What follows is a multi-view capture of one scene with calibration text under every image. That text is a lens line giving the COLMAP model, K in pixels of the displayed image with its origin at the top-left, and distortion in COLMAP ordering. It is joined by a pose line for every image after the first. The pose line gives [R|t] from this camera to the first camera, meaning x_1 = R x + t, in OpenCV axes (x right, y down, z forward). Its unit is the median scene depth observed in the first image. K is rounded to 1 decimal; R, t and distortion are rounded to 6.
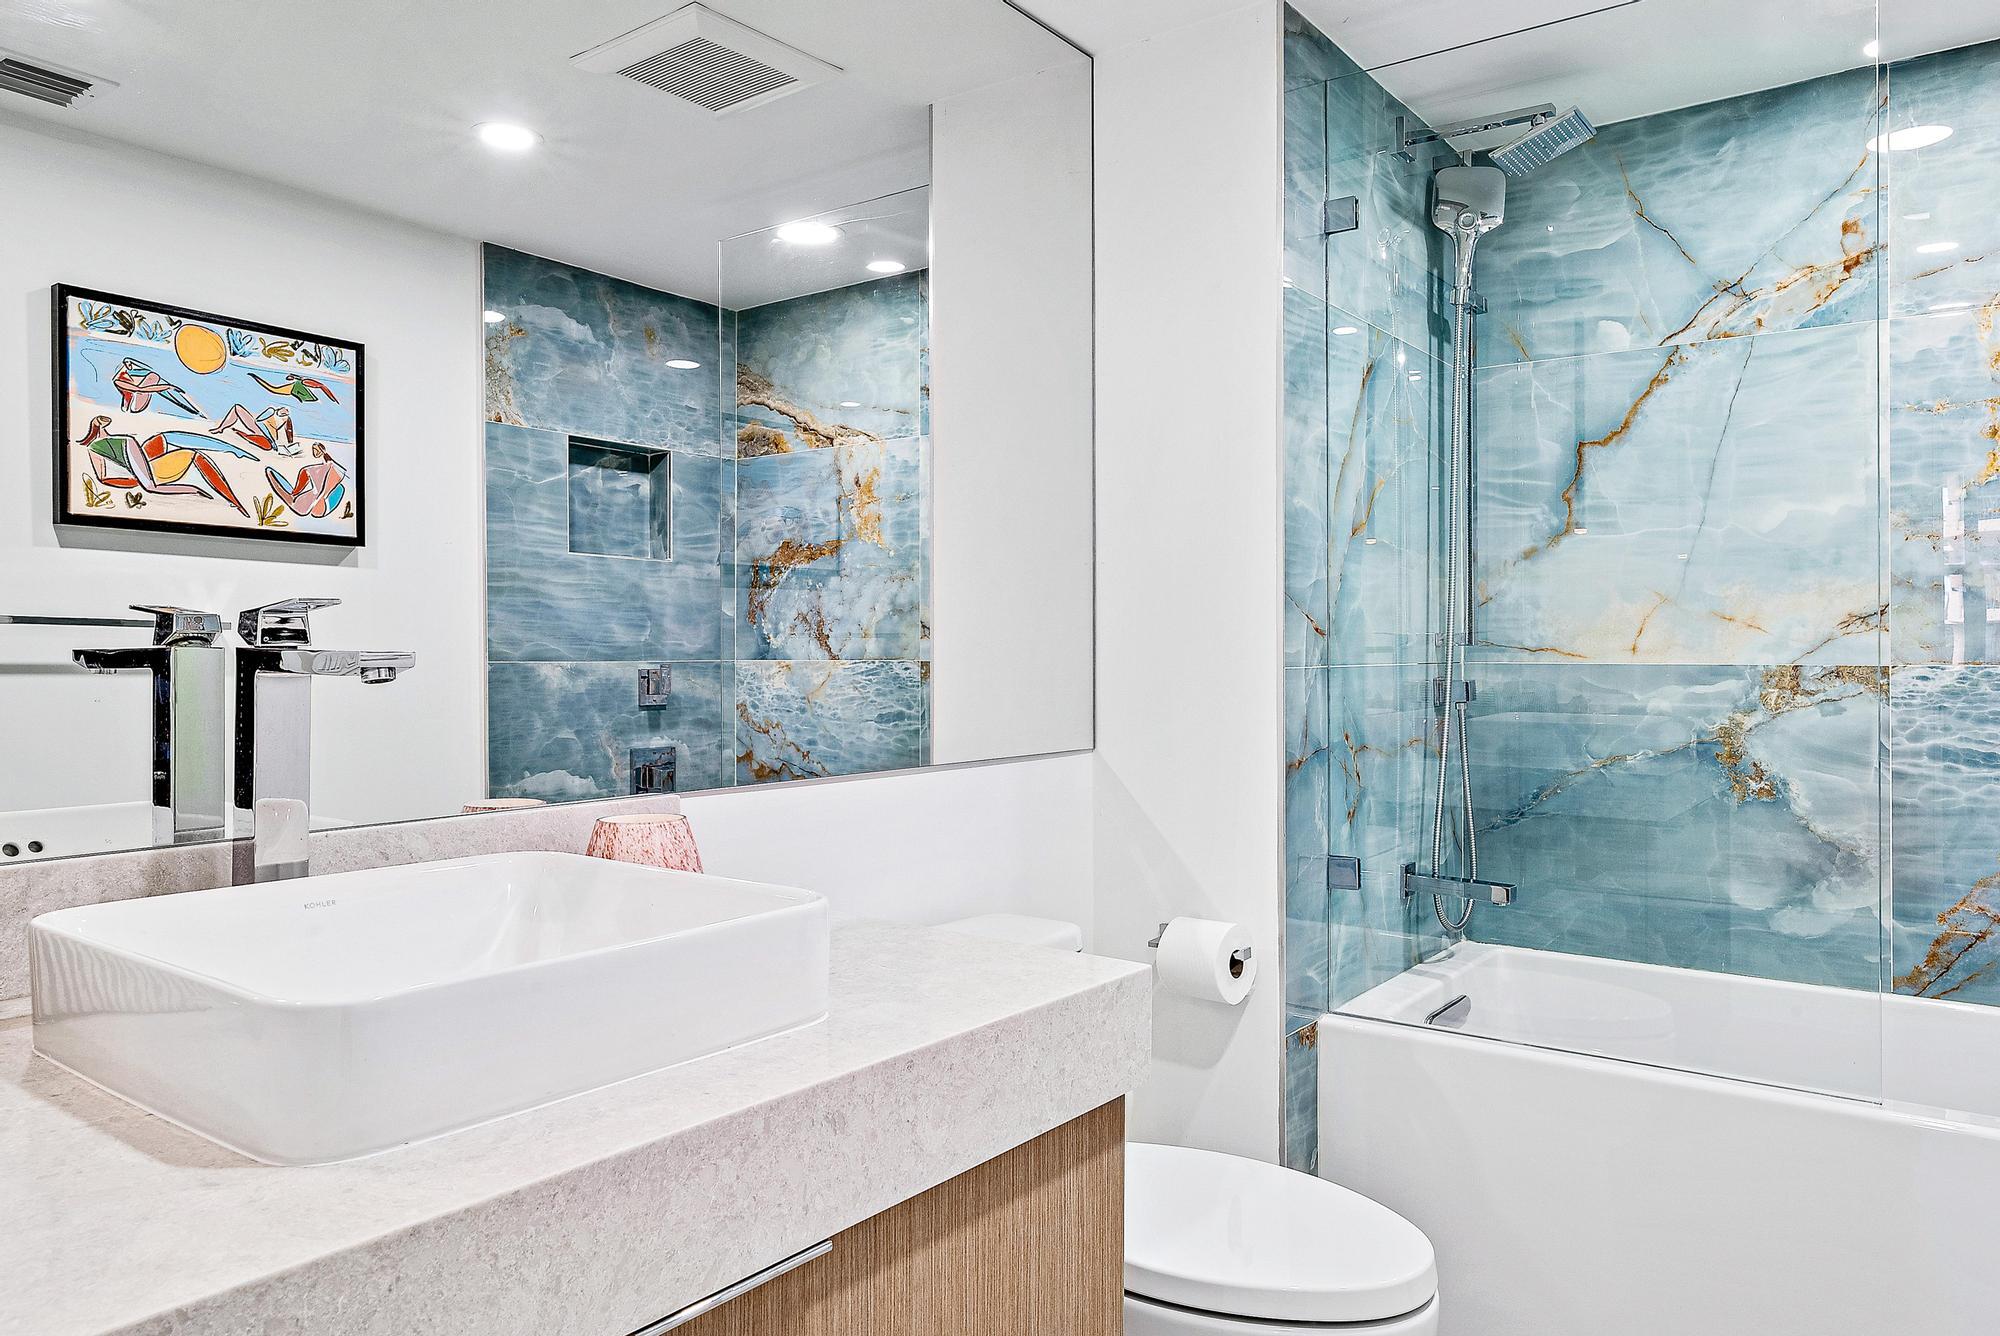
lens RADIAL K [[1361.5, 0, 1001.9], [0, 1361.5, 674.7], [0, 0, 1]] dist [0.011150, -0.001976]
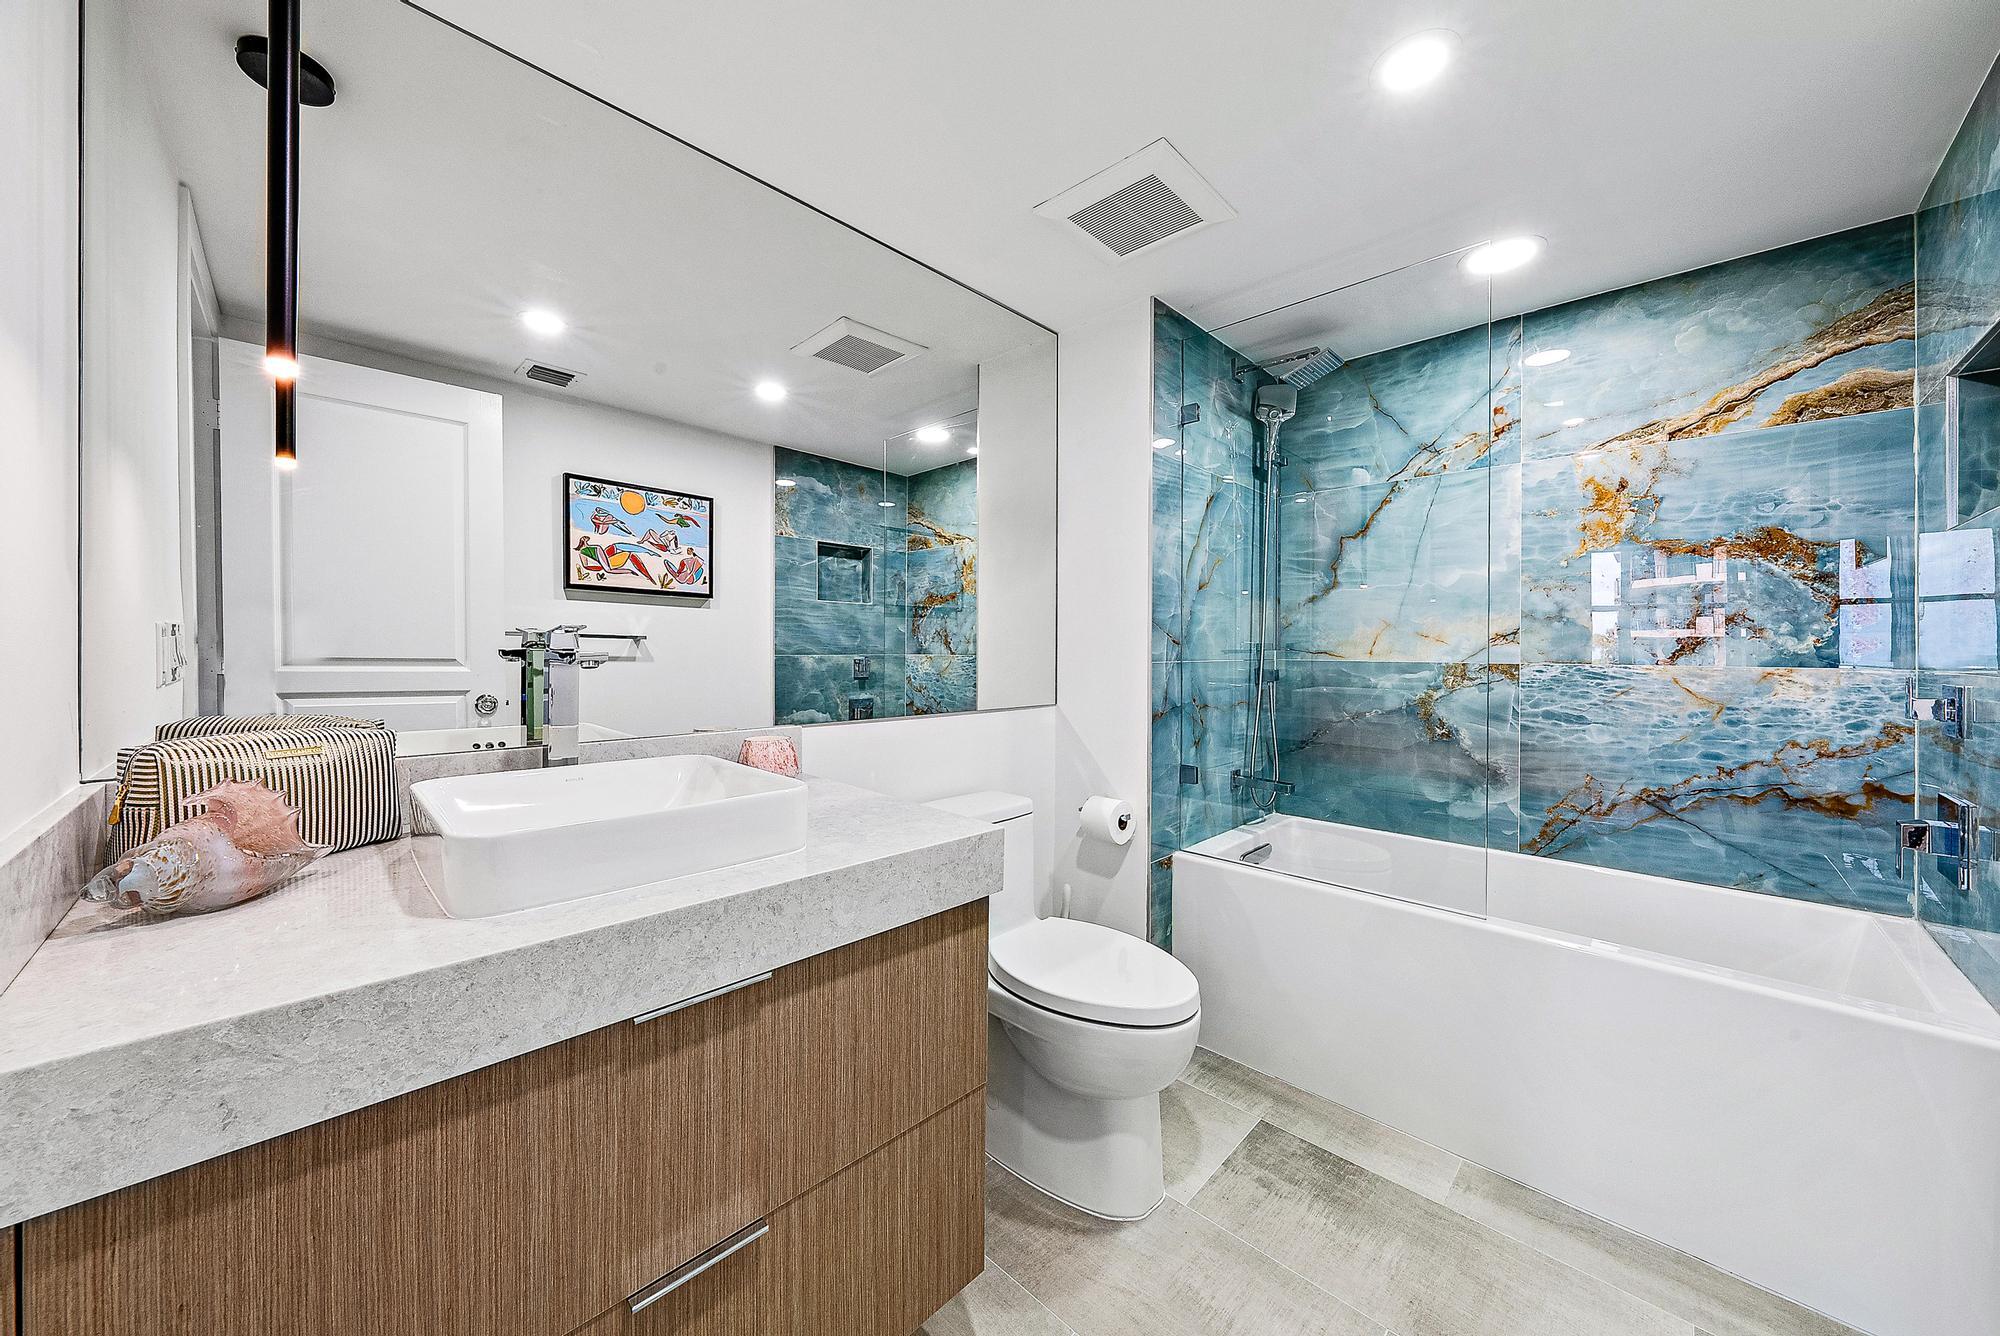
lens RADIAL K [[696.5, 0, 996.3], [0, 696.5, 667.5], [0, 0, 1]] dist [-0.003838, -0.000015]
pose [[0.990549, 0.009549, -0.136826, 0.109937], [-0.008357, 0.999922, 0.009285, -0.004289], [0.136904, -0.008054, 0.990552, 0.037978]]
